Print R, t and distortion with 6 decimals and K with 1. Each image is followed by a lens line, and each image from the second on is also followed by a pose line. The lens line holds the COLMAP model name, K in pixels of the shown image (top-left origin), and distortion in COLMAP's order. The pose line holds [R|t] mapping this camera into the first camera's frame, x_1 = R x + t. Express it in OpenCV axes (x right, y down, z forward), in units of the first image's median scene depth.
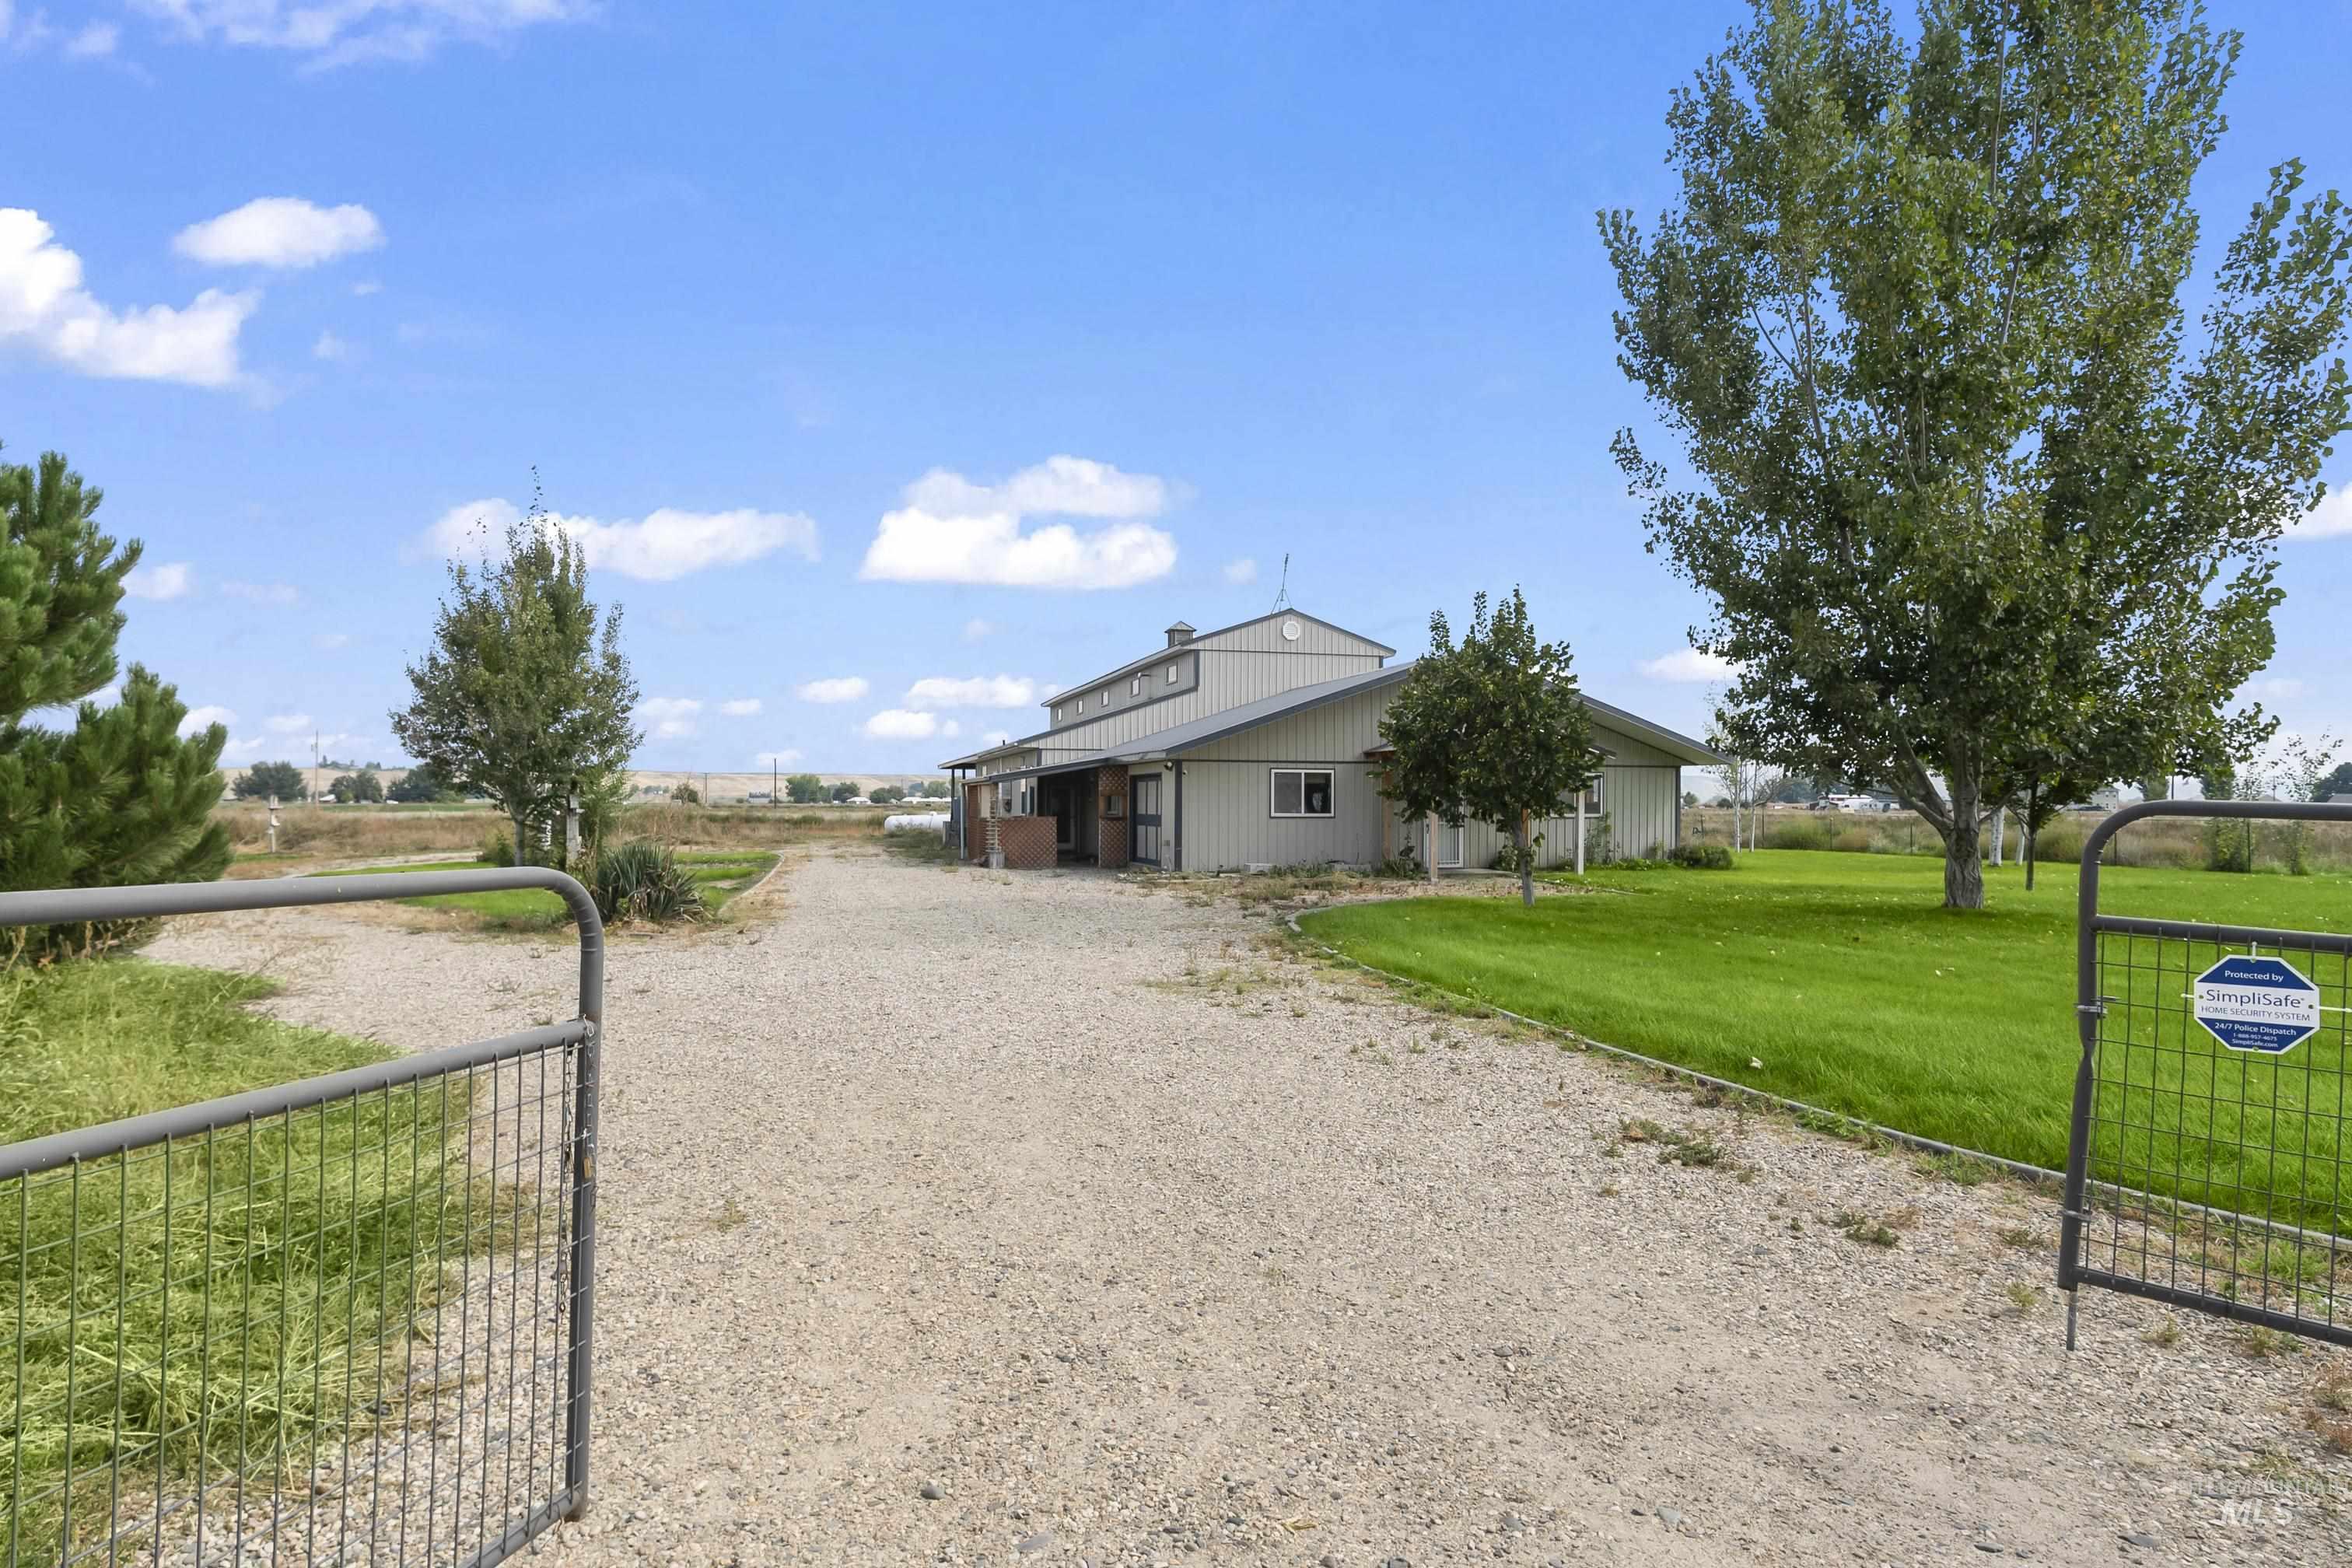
lens RADIAL K [[1278.6, 0, 1178.0], [0, 1278.6, 788.6], [0, 0, 1]] dist [-0.002432, -0.000388]
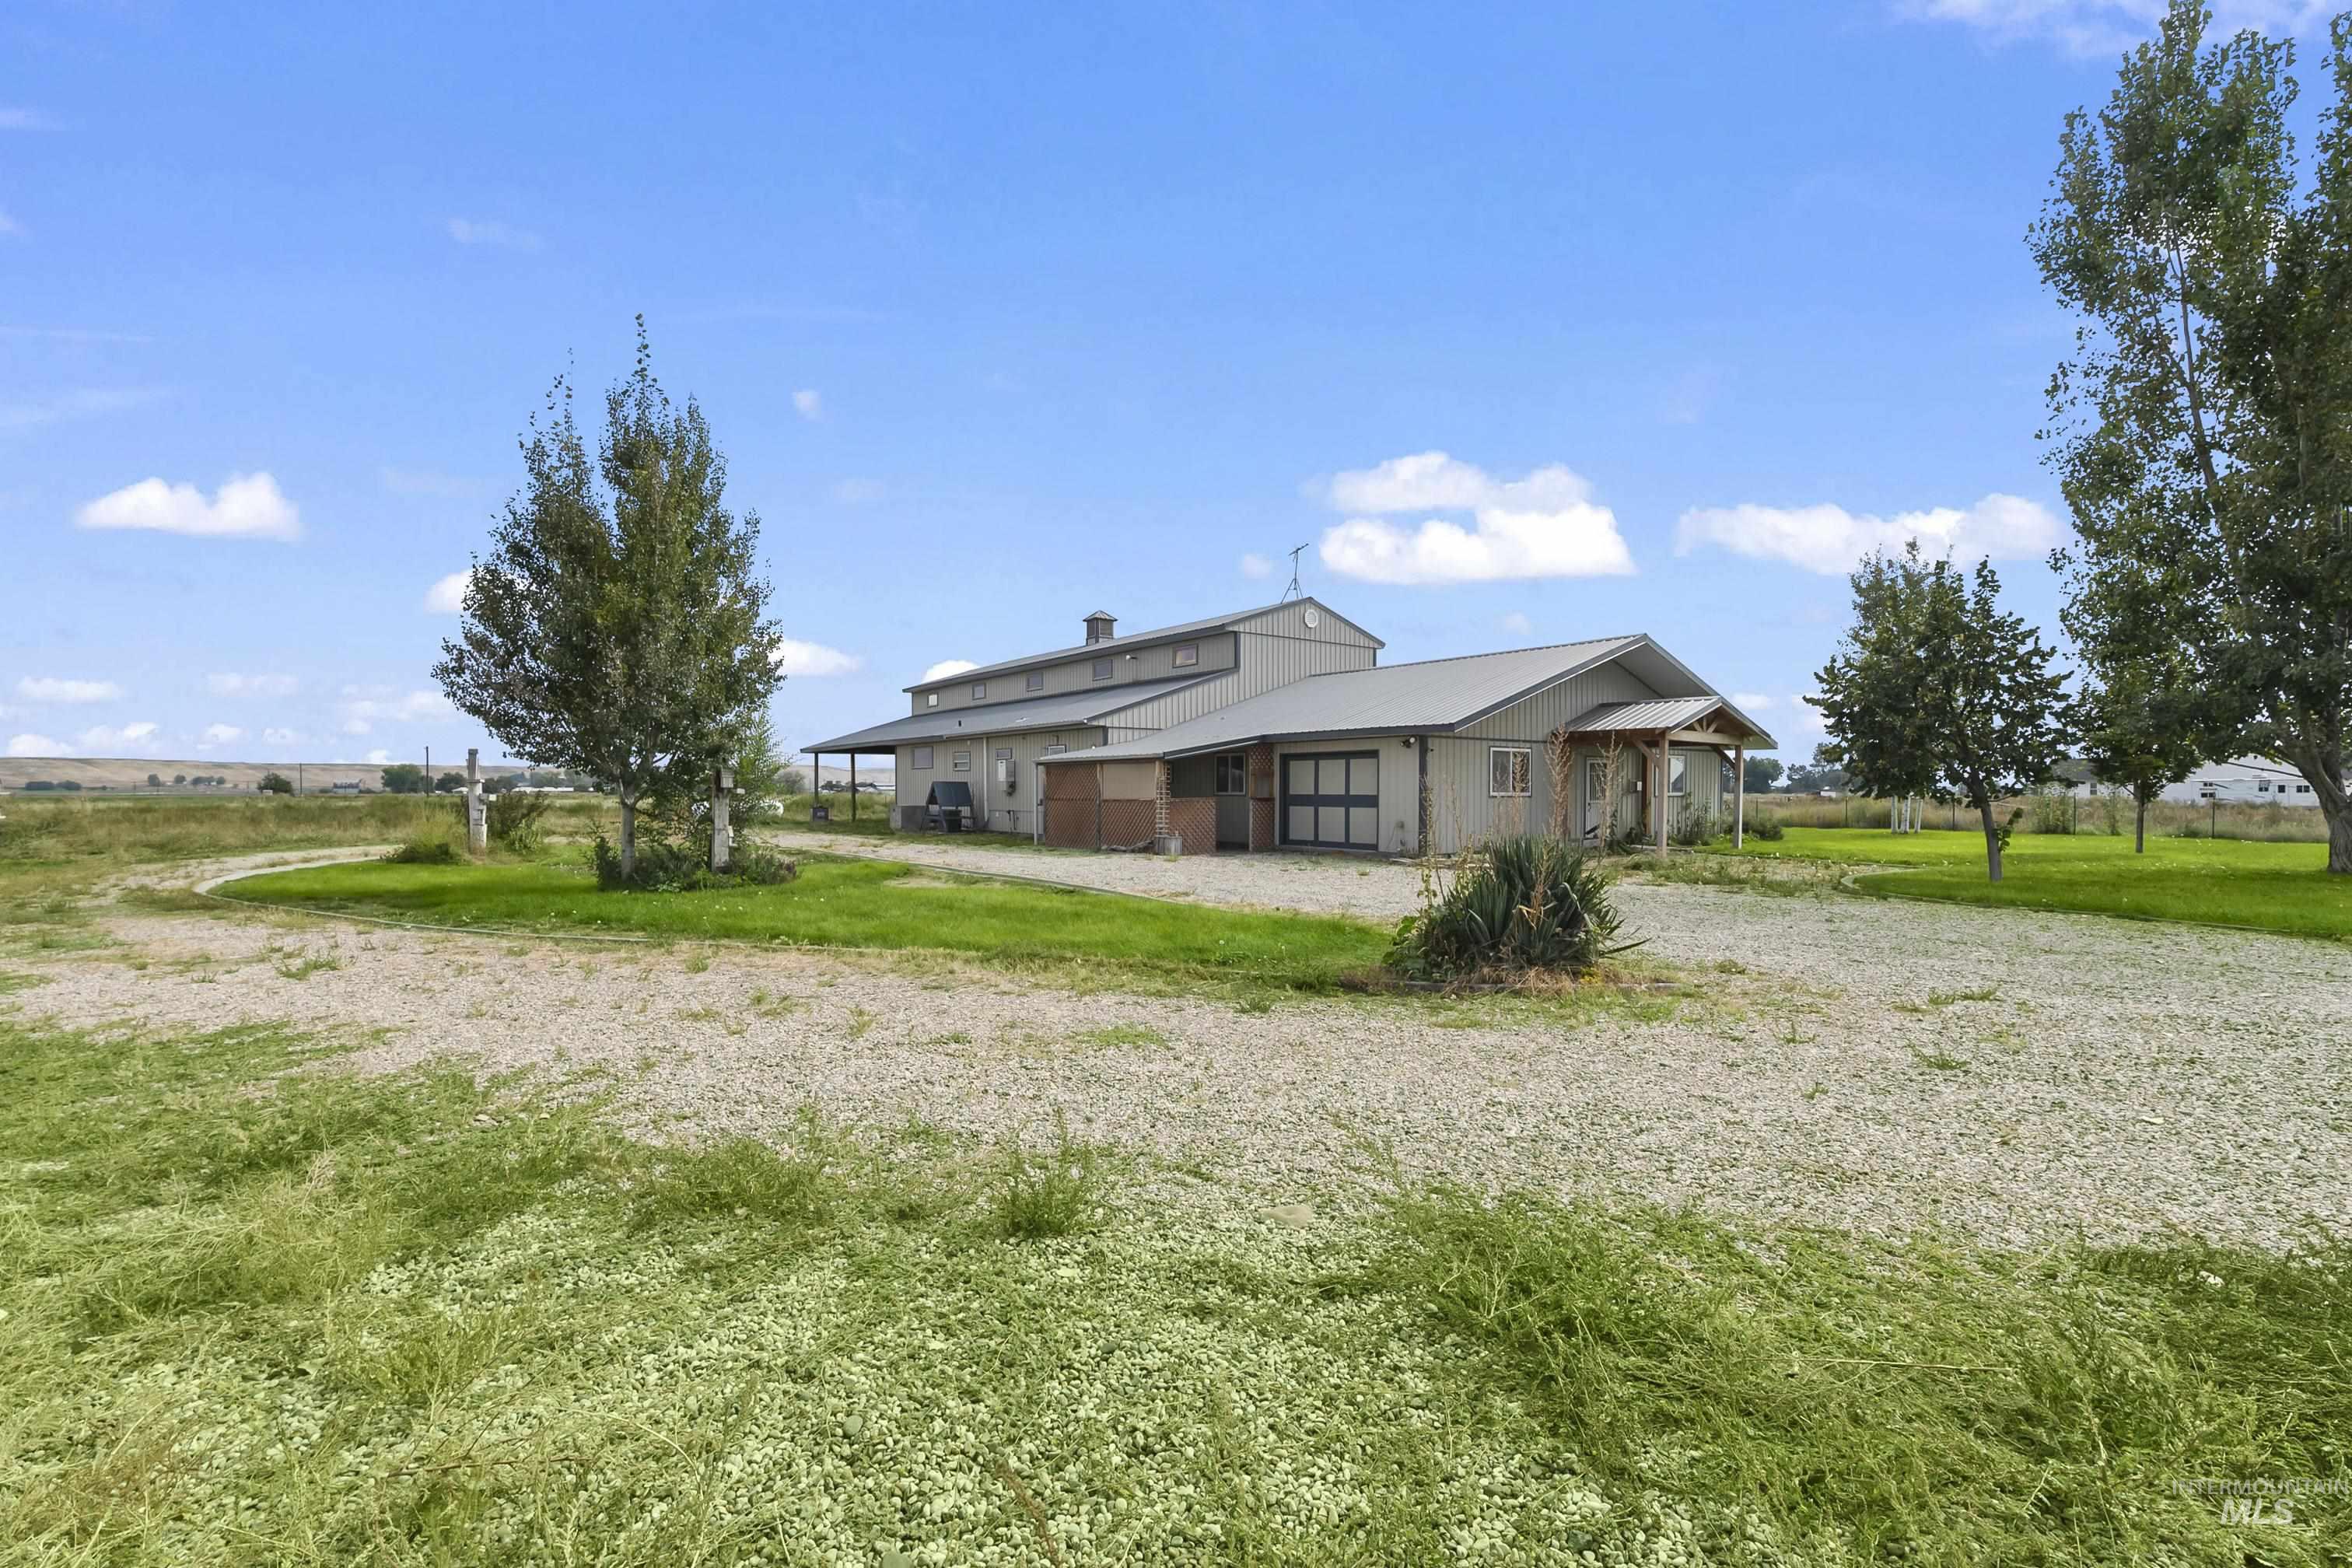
lens RADIAL K [[1027.9, 0, 1177.5], [0, 1027.9, 781.8], [0, 0, 1]] dist [-0.003487, -0.000088]
pose [[0.933907, 0.001518, 0.357512, -0.380806], [-0.001975, 0.999998, 0.000913, 0.009808], [-0.357510, -0.001558, 0.933908, 0.319347]]
